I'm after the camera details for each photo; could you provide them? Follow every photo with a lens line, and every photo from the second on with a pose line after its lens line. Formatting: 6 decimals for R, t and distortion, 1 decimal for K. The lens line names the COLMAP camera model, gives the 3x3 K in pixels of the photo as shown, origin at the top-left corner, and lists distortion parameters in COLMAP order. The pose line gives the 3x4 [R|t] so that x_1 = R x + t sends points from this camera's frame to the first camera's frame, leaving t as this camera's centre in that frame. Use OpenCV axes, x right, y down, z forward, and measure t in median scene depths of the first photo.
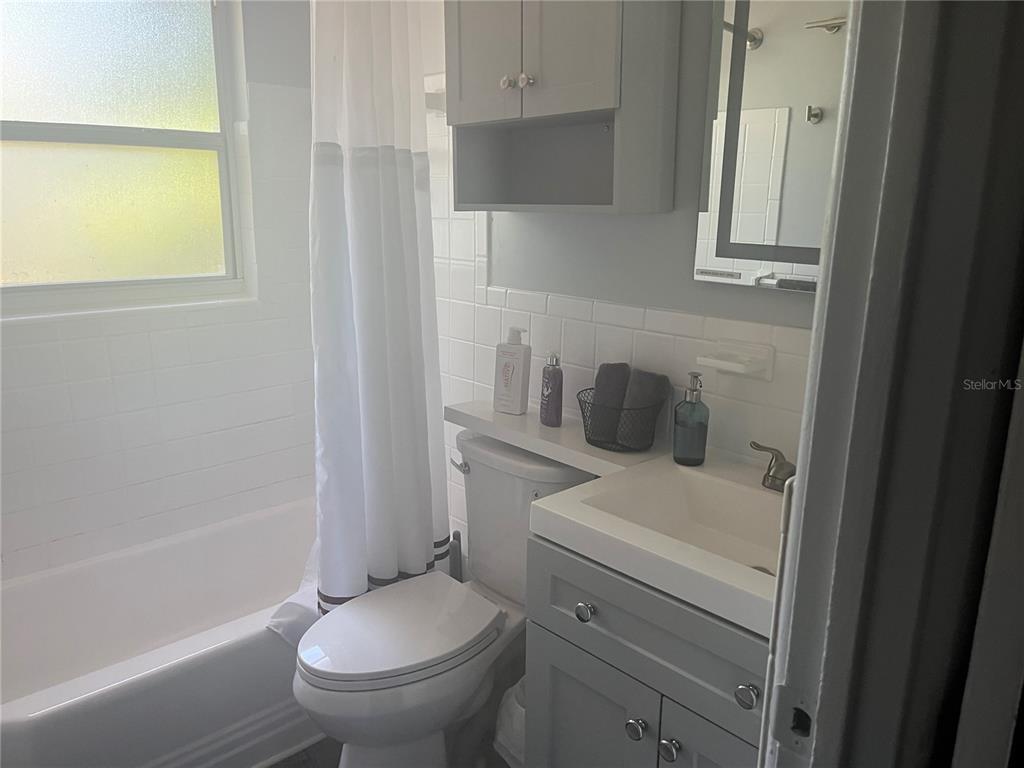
lens RADIAL K [[781.1, 0, 524.3], [0, 781.1, 397.0], [0, 0, 1]] dist [0.047762, -0.073669]
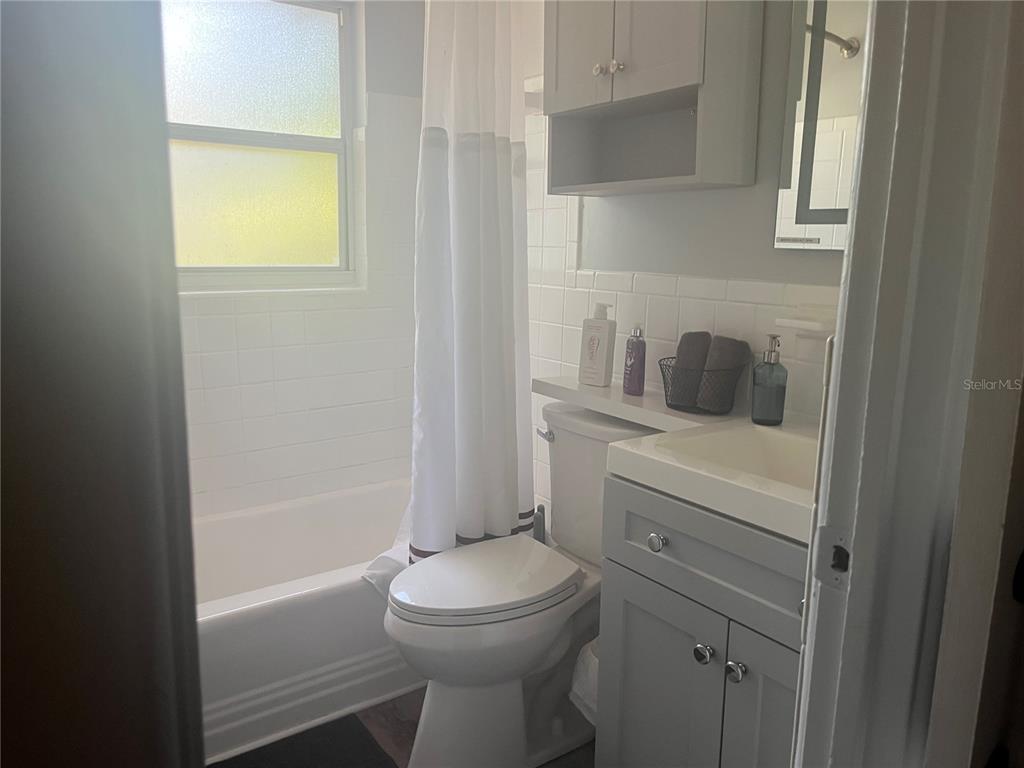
lens RADIAL K [[784.7, 0, 516.7], [0, 784.7, 385.8], [0, 0, 1]] dist [0.053359, -0.075729]
pose [[0.991157, 0.025100, -0.130302, 0.017036], [-0.033491, 0.997476, -0.062606, 0.099884], [0.128402, 0.066416, 0.989496, -0.061197]]
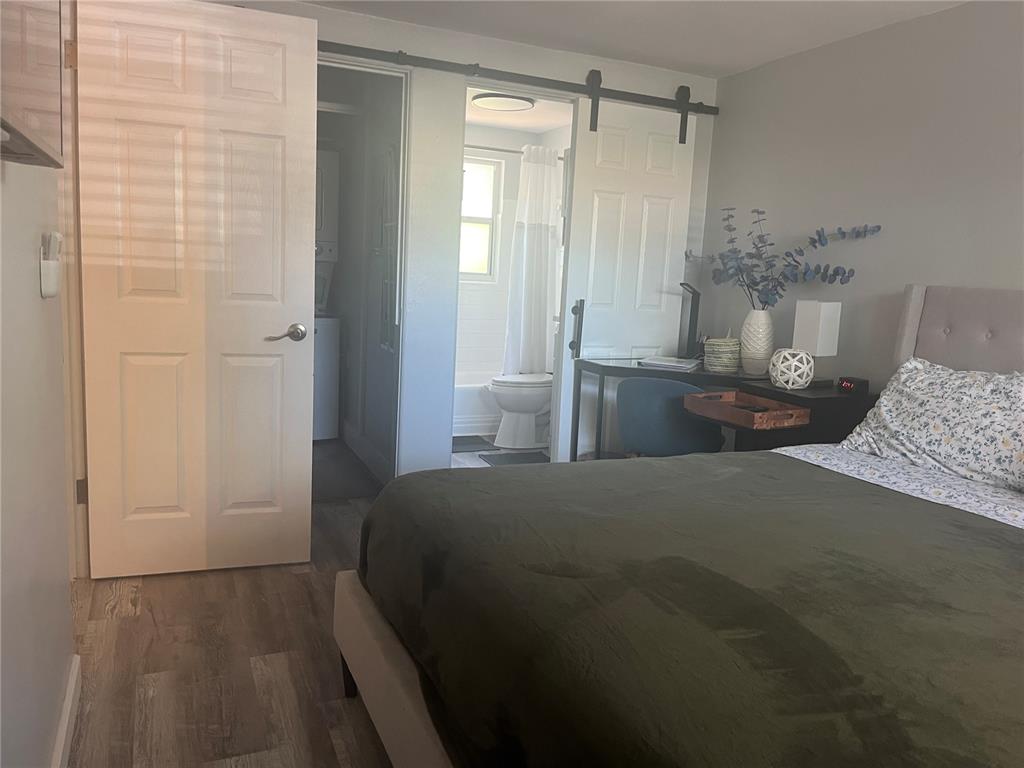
lens RADIAL K [[784.7, 0, 516.7], [0, 784.7, 385.8], [0, 0, 1]] dist [0.053359, -0.075729]
pose [[0.943075, 0.079865, -0.322848, 0.770242], [-0.115606, 0.988926, -0.093063, 0.593378], [0.311840, 0.125089, 0.941864, -1.808148]]
